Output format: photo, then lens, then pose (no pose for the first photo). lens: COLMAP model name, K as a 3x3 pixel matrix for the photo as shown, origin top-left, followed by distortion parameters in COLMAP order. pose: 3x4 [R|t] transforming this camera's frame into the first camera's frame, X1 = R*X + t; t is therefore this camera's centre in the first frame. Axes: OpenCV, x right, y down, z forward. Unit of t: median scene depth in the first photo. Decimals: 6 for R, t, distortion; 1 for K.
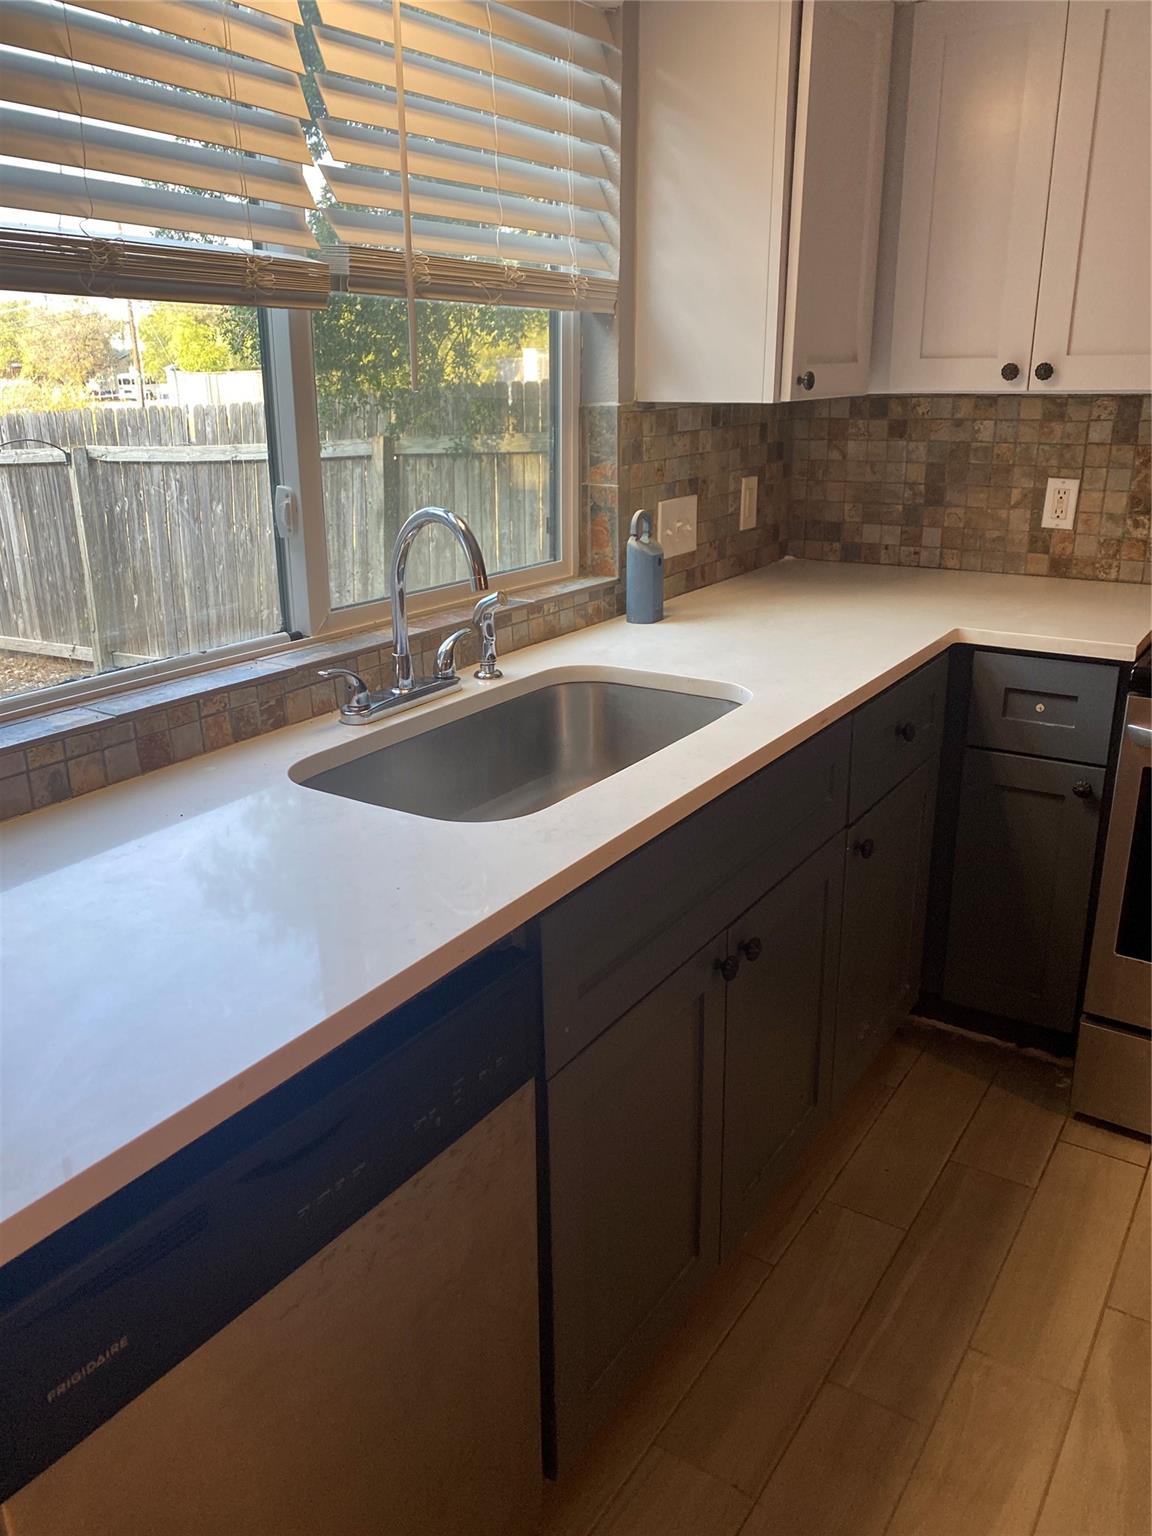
lens RADIAL K [[1174.6, 0, 573.0], [0, 1174.6, 758.1], [0, 0, 1]] dist [0.073190, -0.147764]
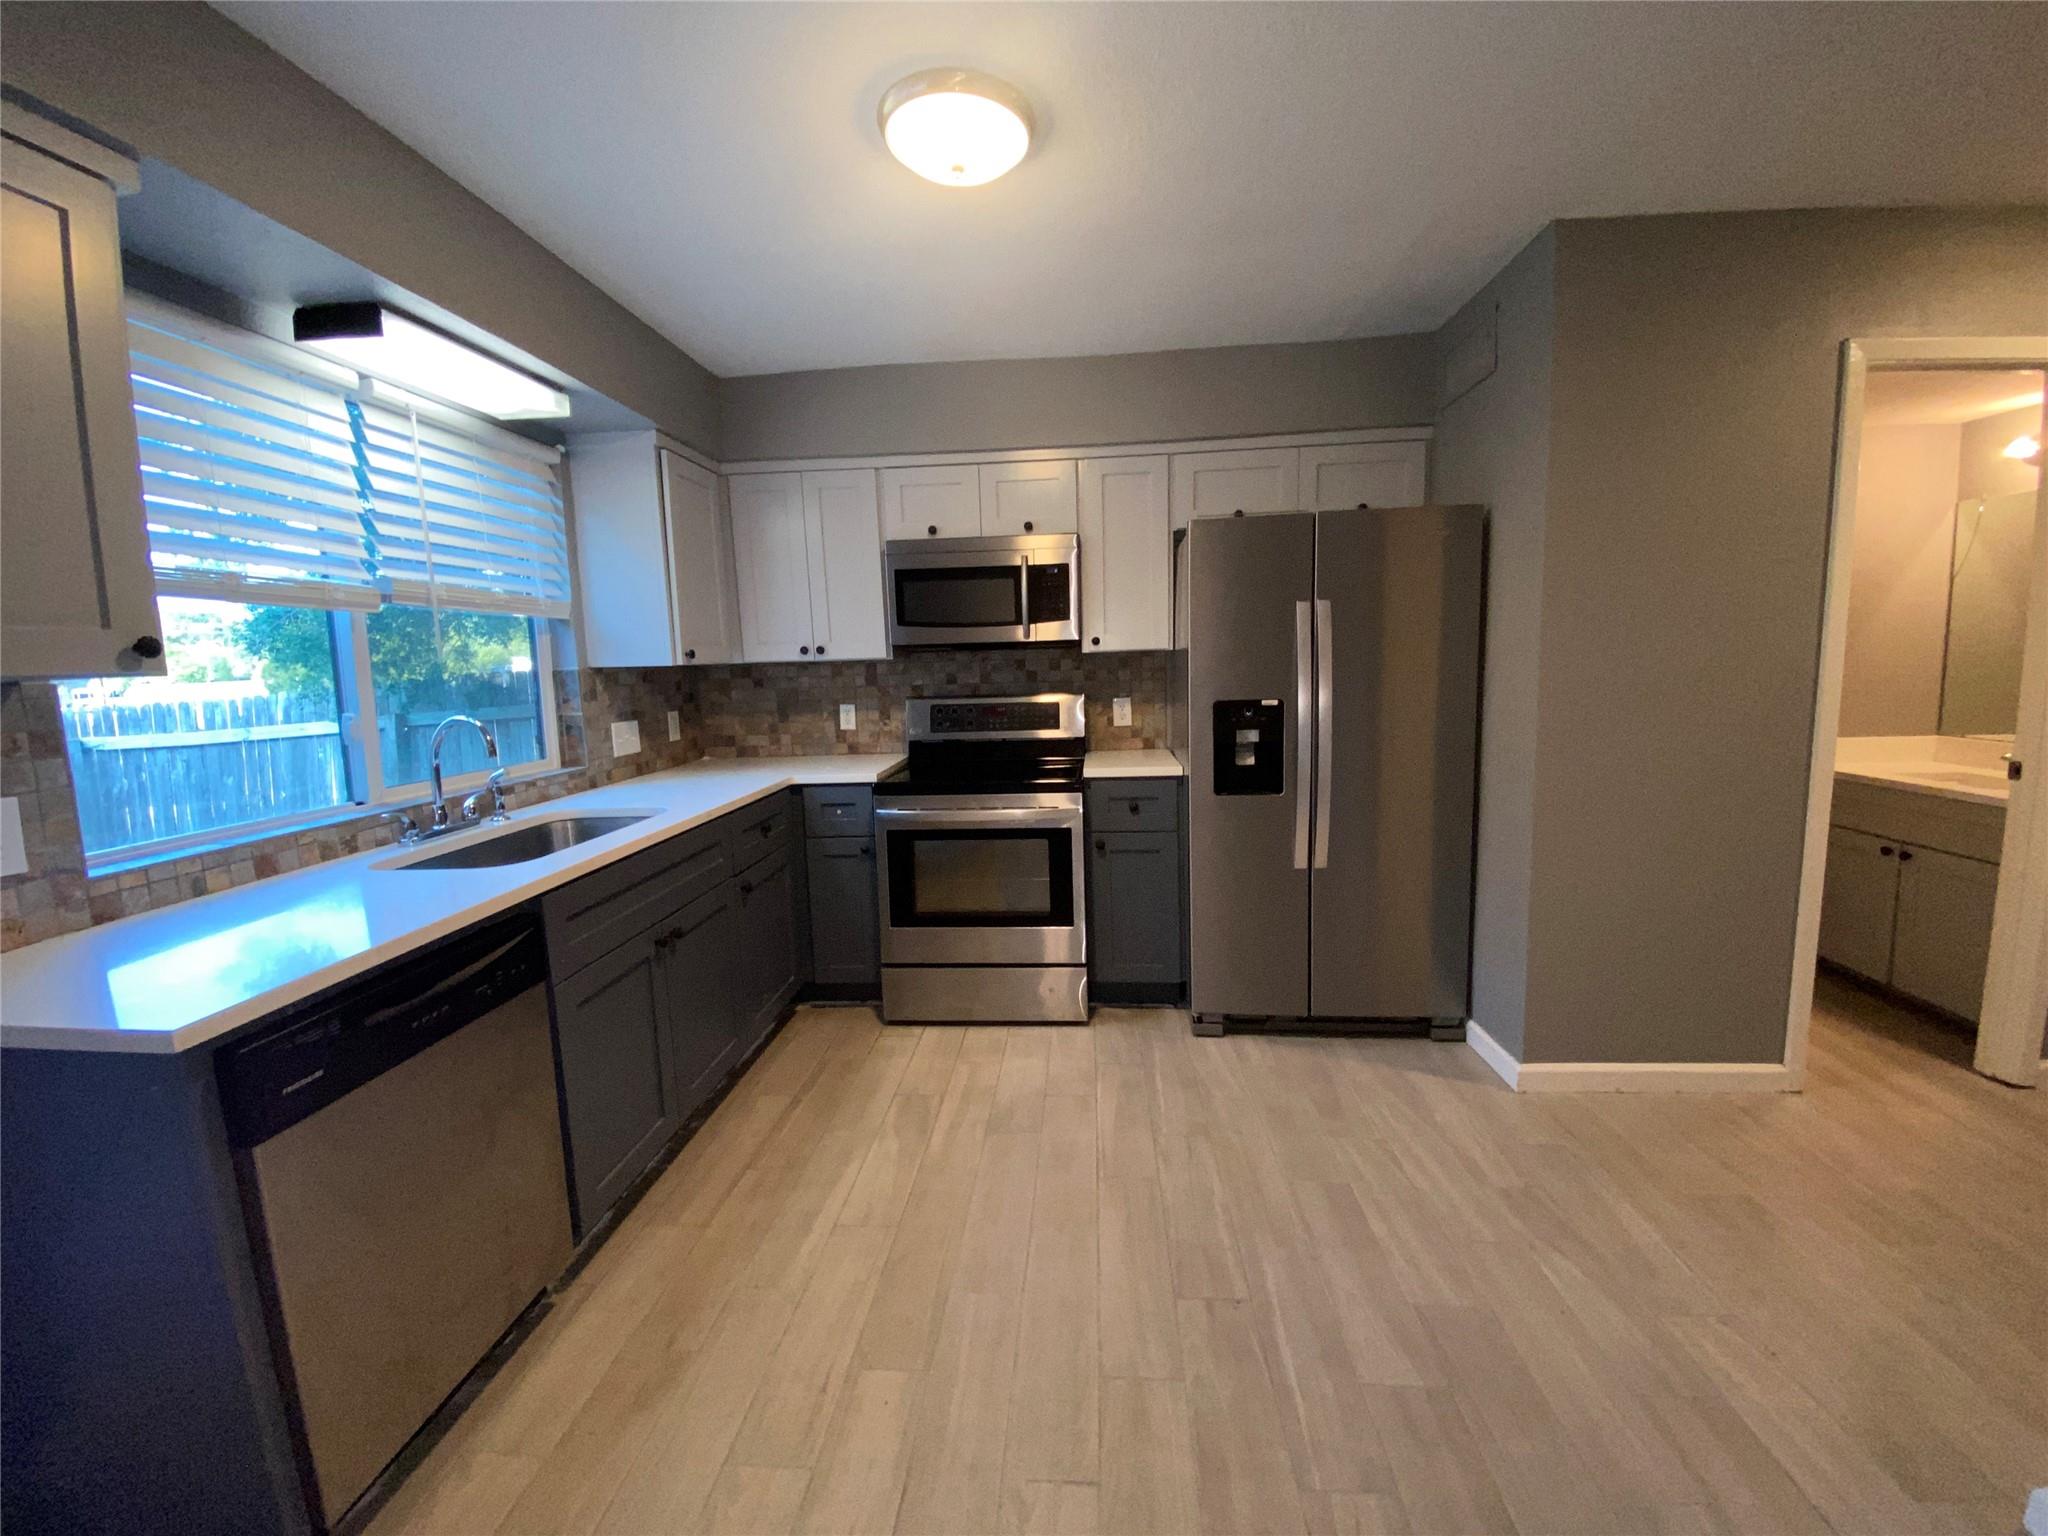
lens RADIAL K [[830.9, 0, 1057.4], [0, 830.9, 767.3], [0, 0, 1]] dist [0.000643, -0.013337]
pose [[0.859571, -0.078140, 0.505006, 0.014668], [0.177162, 0.972518, -0.151069, 0.136376], [-0.479323, 0.219323, 0.849792, -0.310836]]
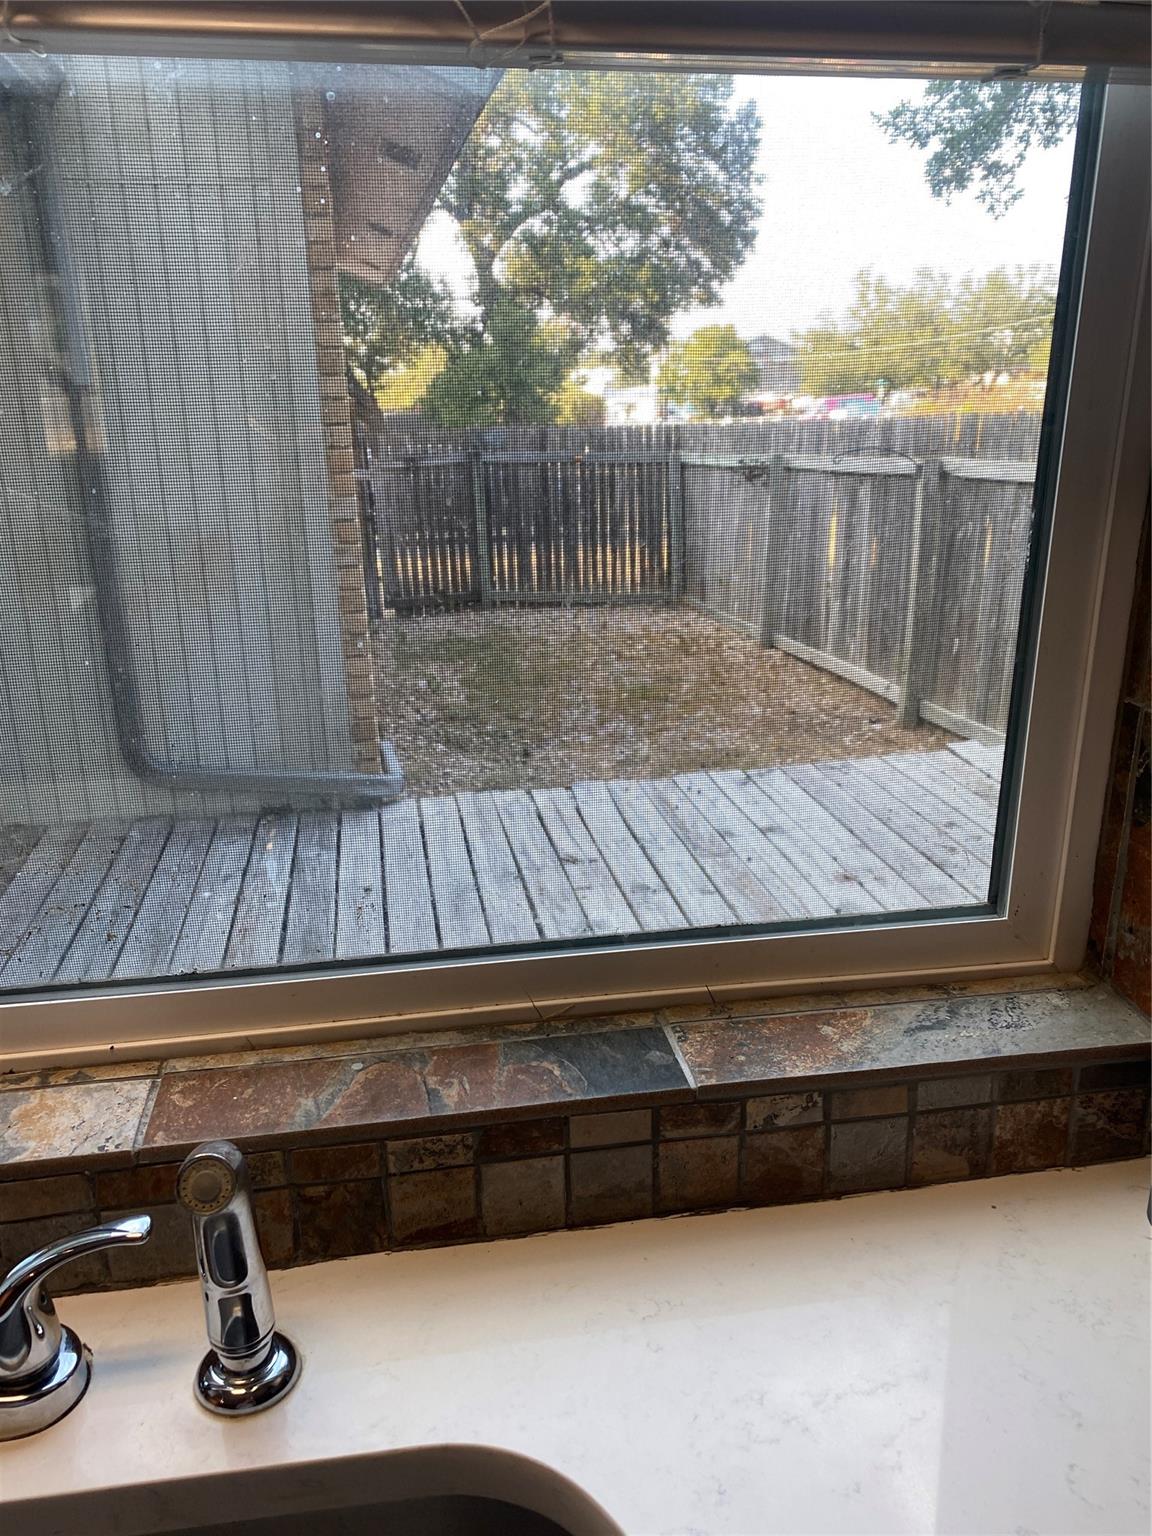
lens RADIAL K [[1174.6, 0, 573.0], [0, 1174.6, 758.1], [0, 0, 1]] dist [0.073190, -0.147764]
pose [[0.682761, 0.219177, -0.696993, 0.120064], [-0.219195, 0.971450, 0.090764, -0.204952], [0.696988, 0.090807, 0.711310, 0.653933]]
